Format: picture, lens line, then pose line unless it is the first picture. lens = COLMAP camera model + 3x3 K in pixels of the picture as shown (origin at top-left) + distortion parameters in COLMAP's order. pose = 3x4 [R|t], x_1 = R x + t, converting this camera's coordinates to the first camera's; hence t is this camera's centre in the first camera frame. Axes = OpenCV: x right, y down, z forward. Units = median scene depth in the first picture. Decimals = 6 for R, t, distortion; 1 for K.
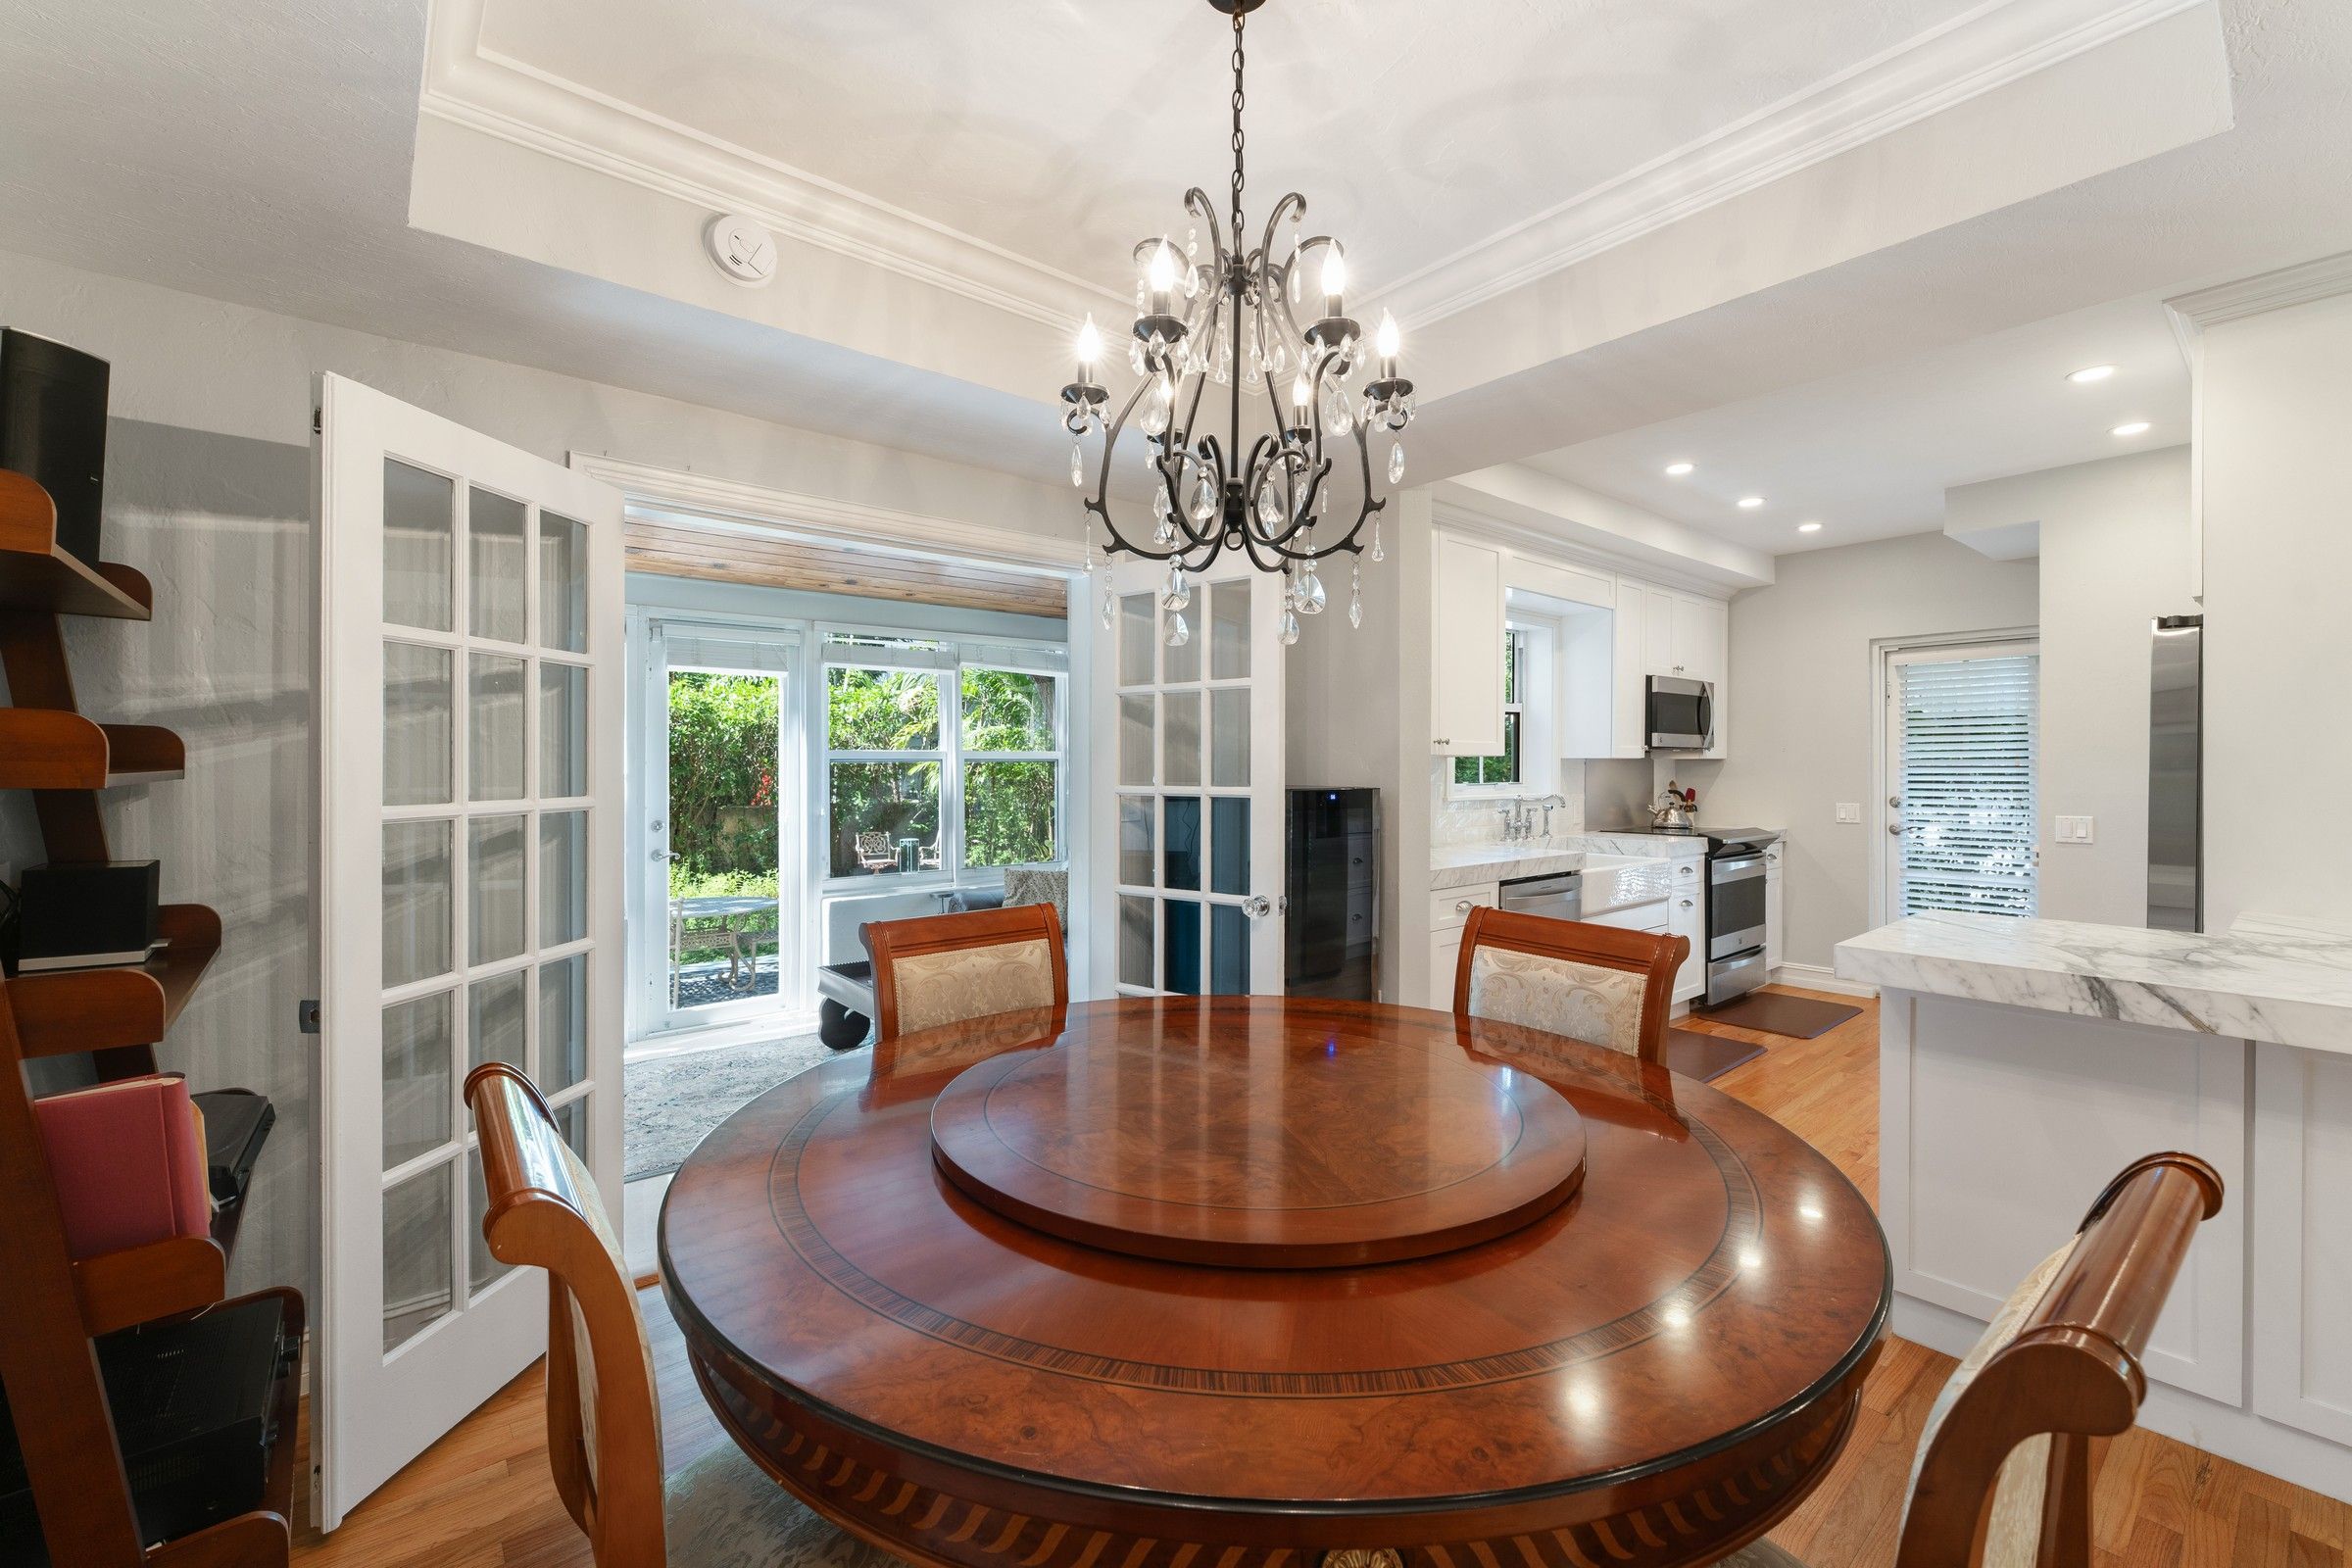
lens RADIAL K [[942.3, 0, 1155.8], [0, 942.3, 774.4], [0, 0, 1]] dist [0.001032, 0.000138]
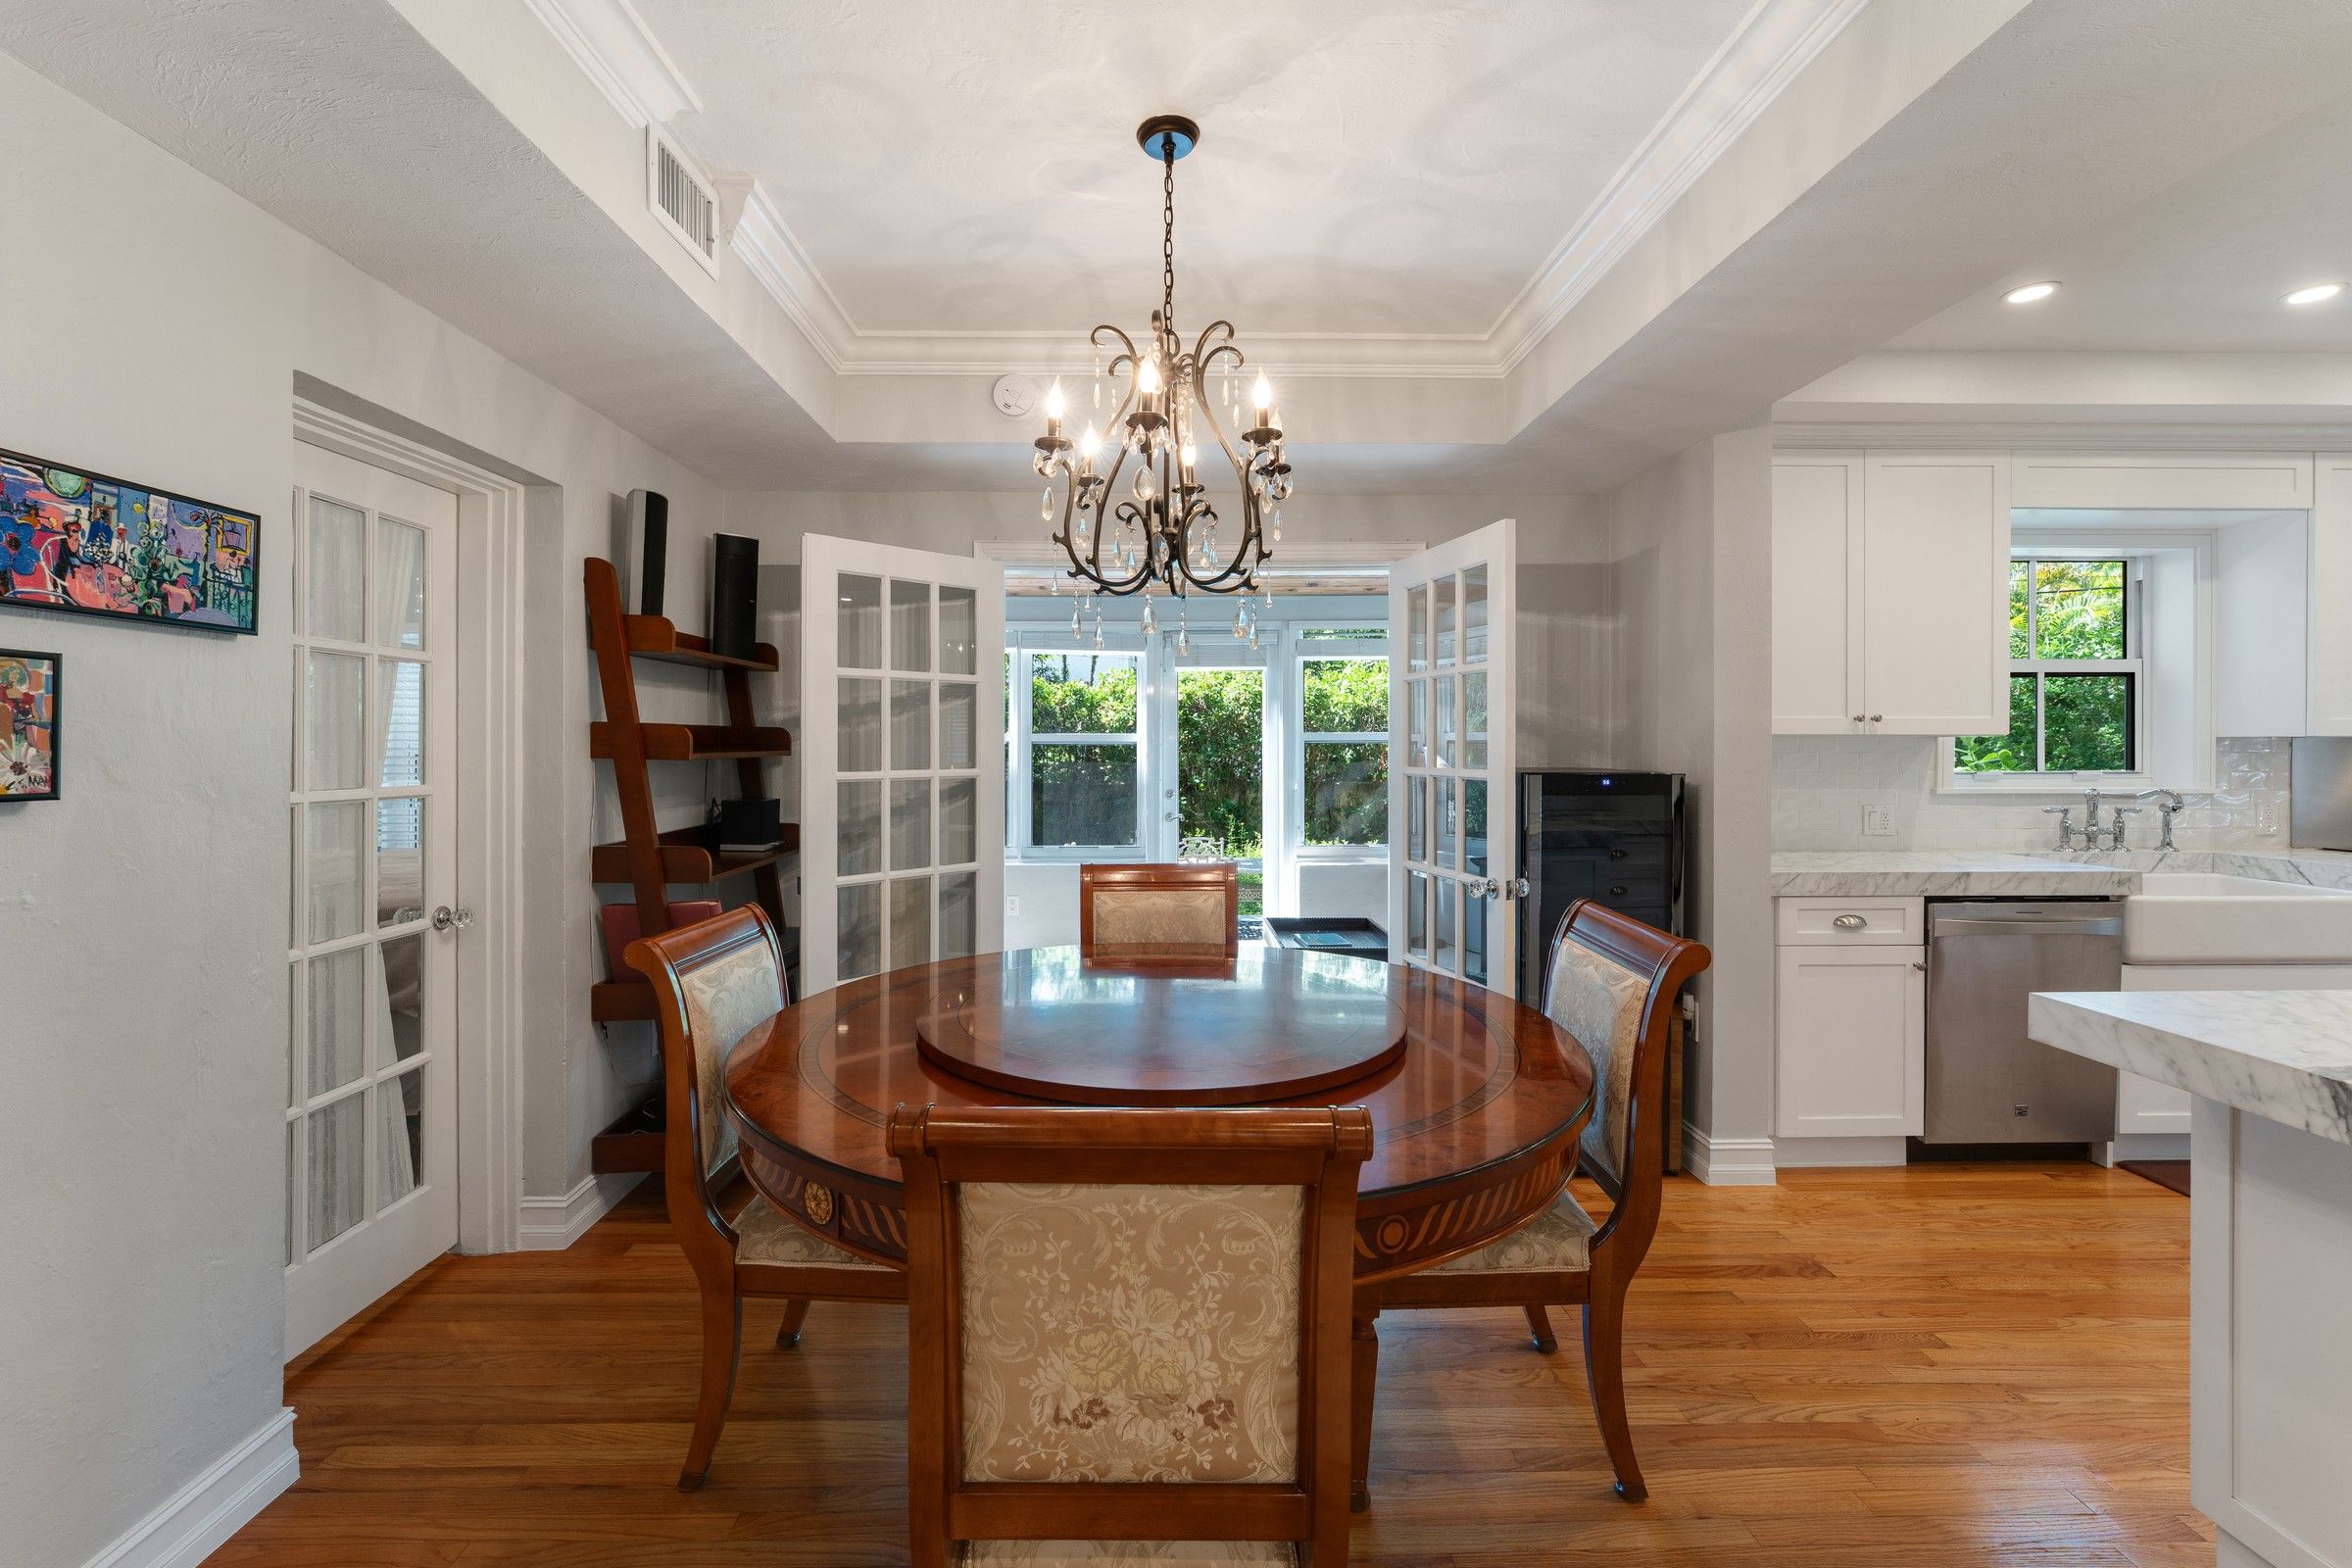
lens RADIAL K [[940.5, 0, 1163.0], [0, 940.5, 757.2], [0, 0, 1]] dist [0.002199, 0.000282]
pose [[0.789395, 0.008486, -0.613826, 0.296072], [-0.005228, 0.999961, 0.007100, -0.003872], [0.613863, -0.002396, 0.789409, -0.005379]]
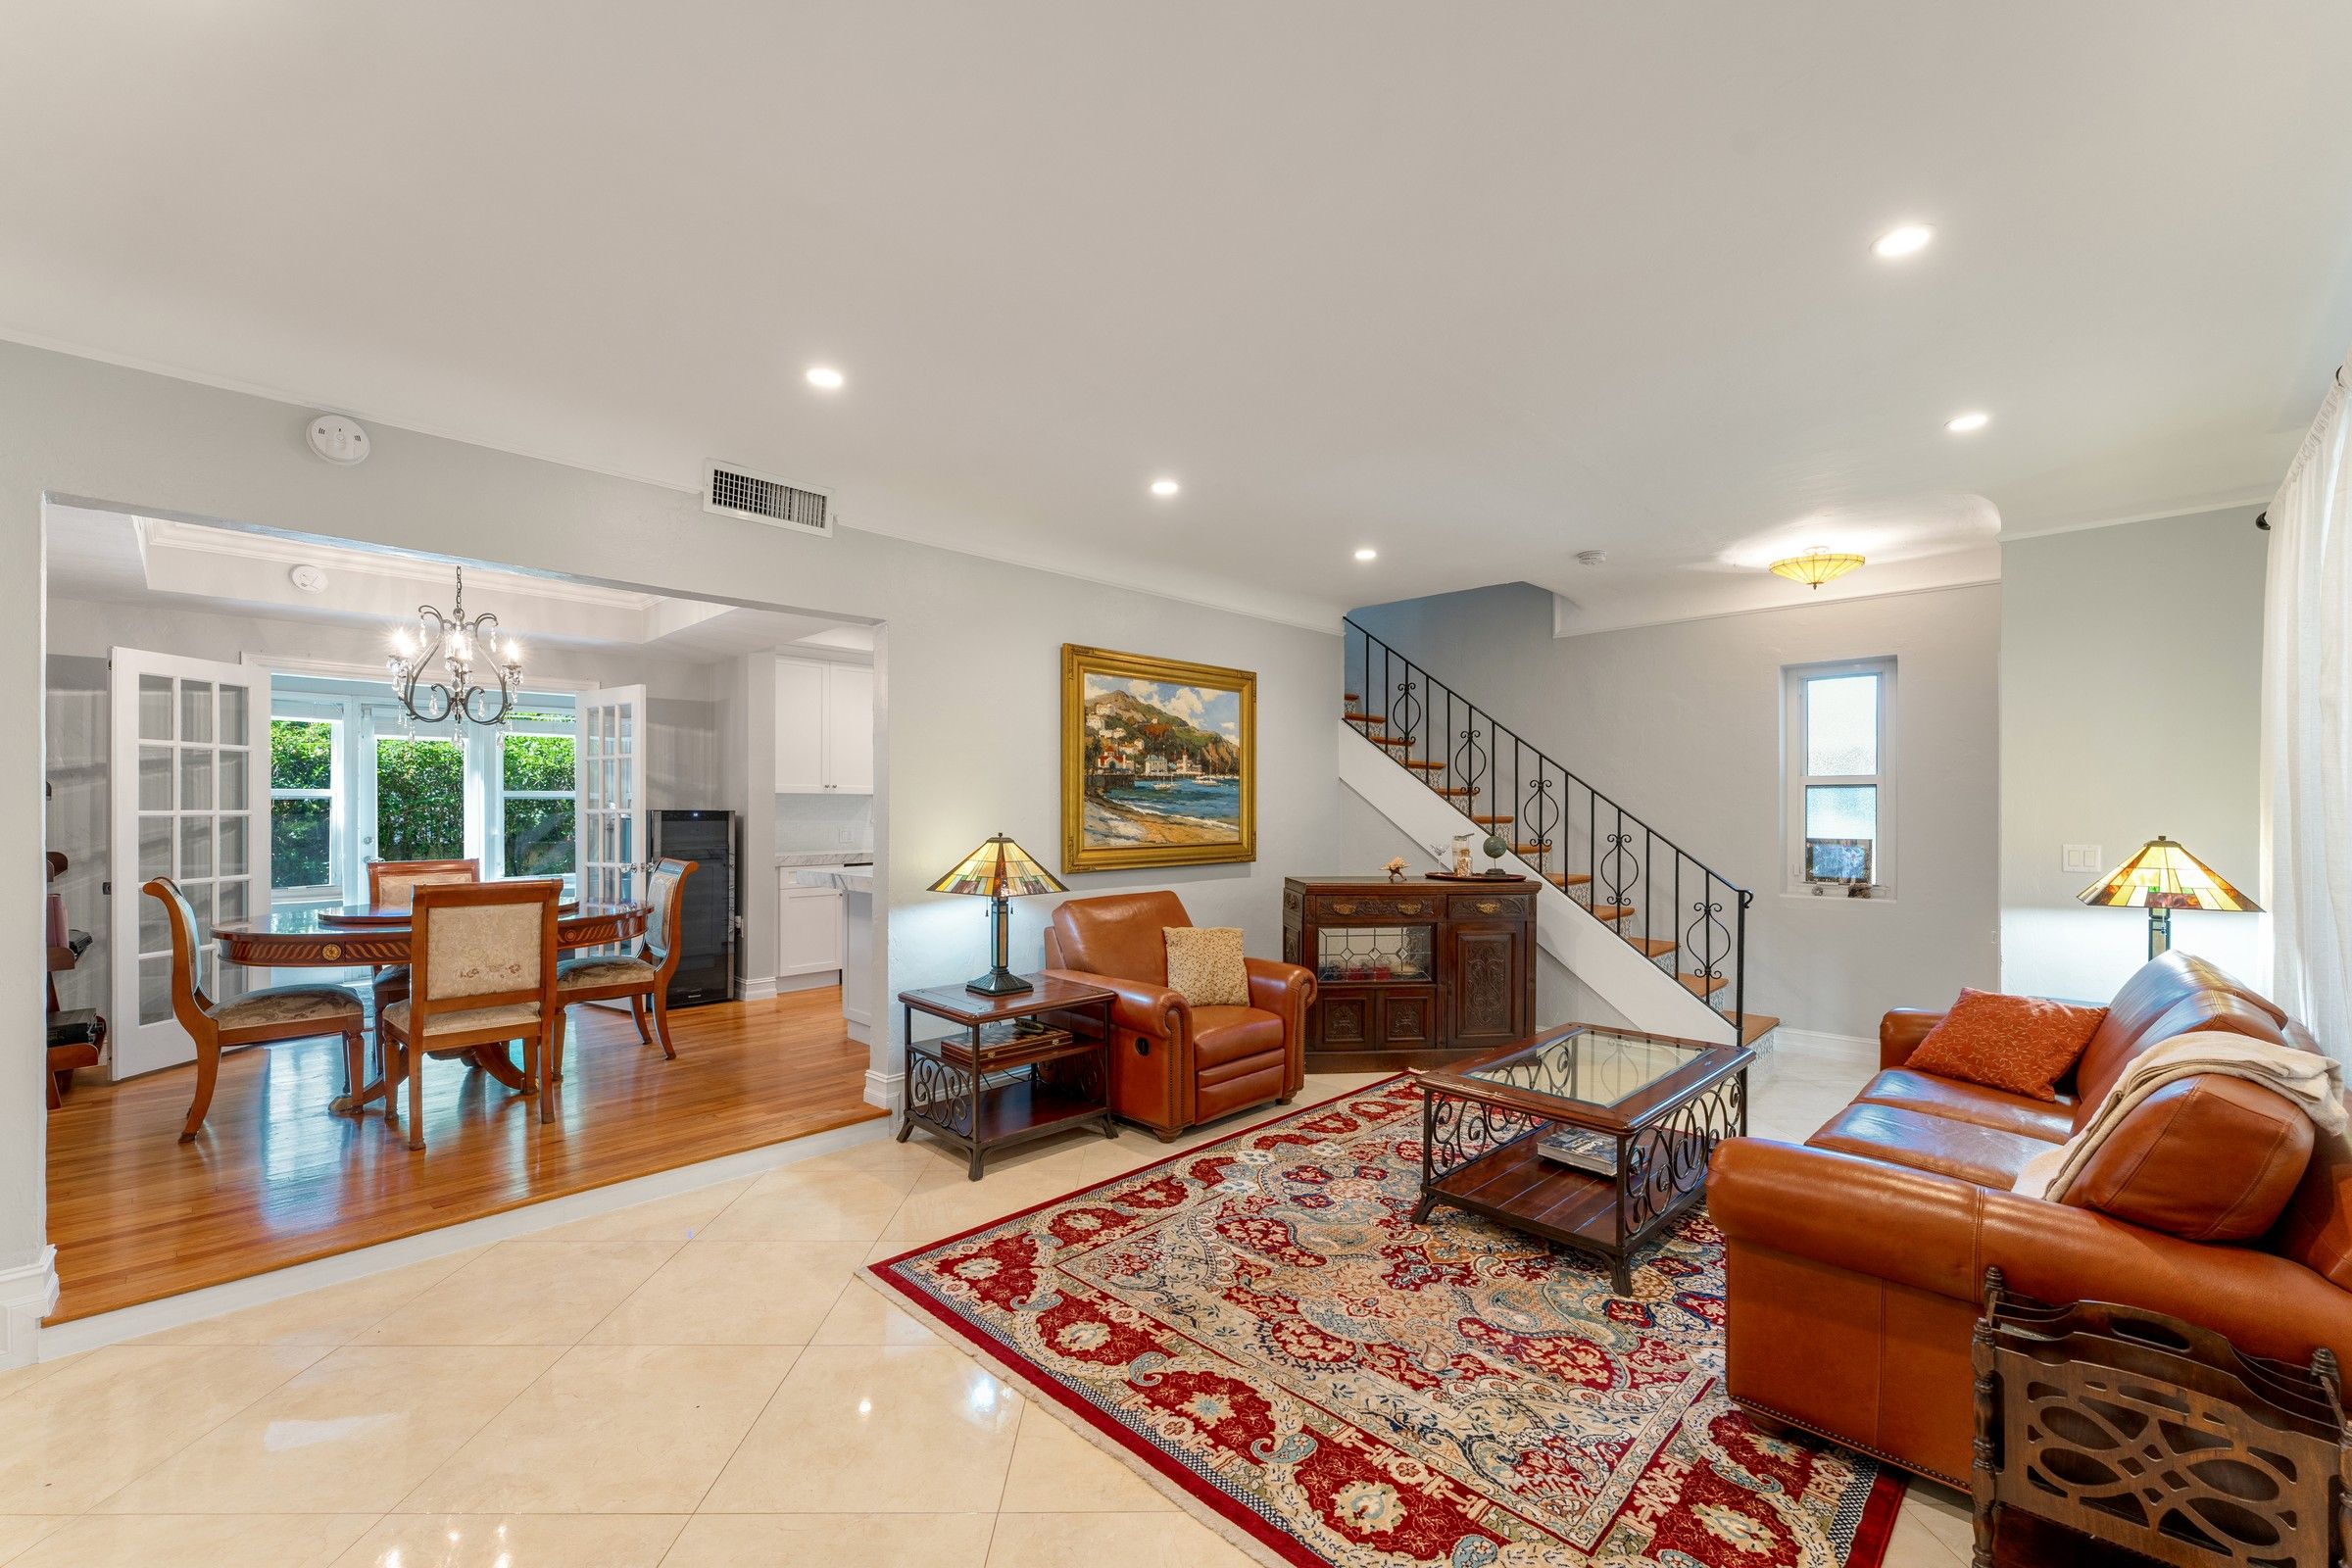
lens RADIAL K [[960.4, 0, 1179.6], [0, 960.4, 817.5], [0, 0, 1]] dist [0.011150, -0.011119]
pose [[0.992300, -0.000486, 0.123854, 0.663996], [0.000611, 0.999999, -0.000971, 0.022741], [-0.123853, 0.001039, 0.992300, -0.772841]]
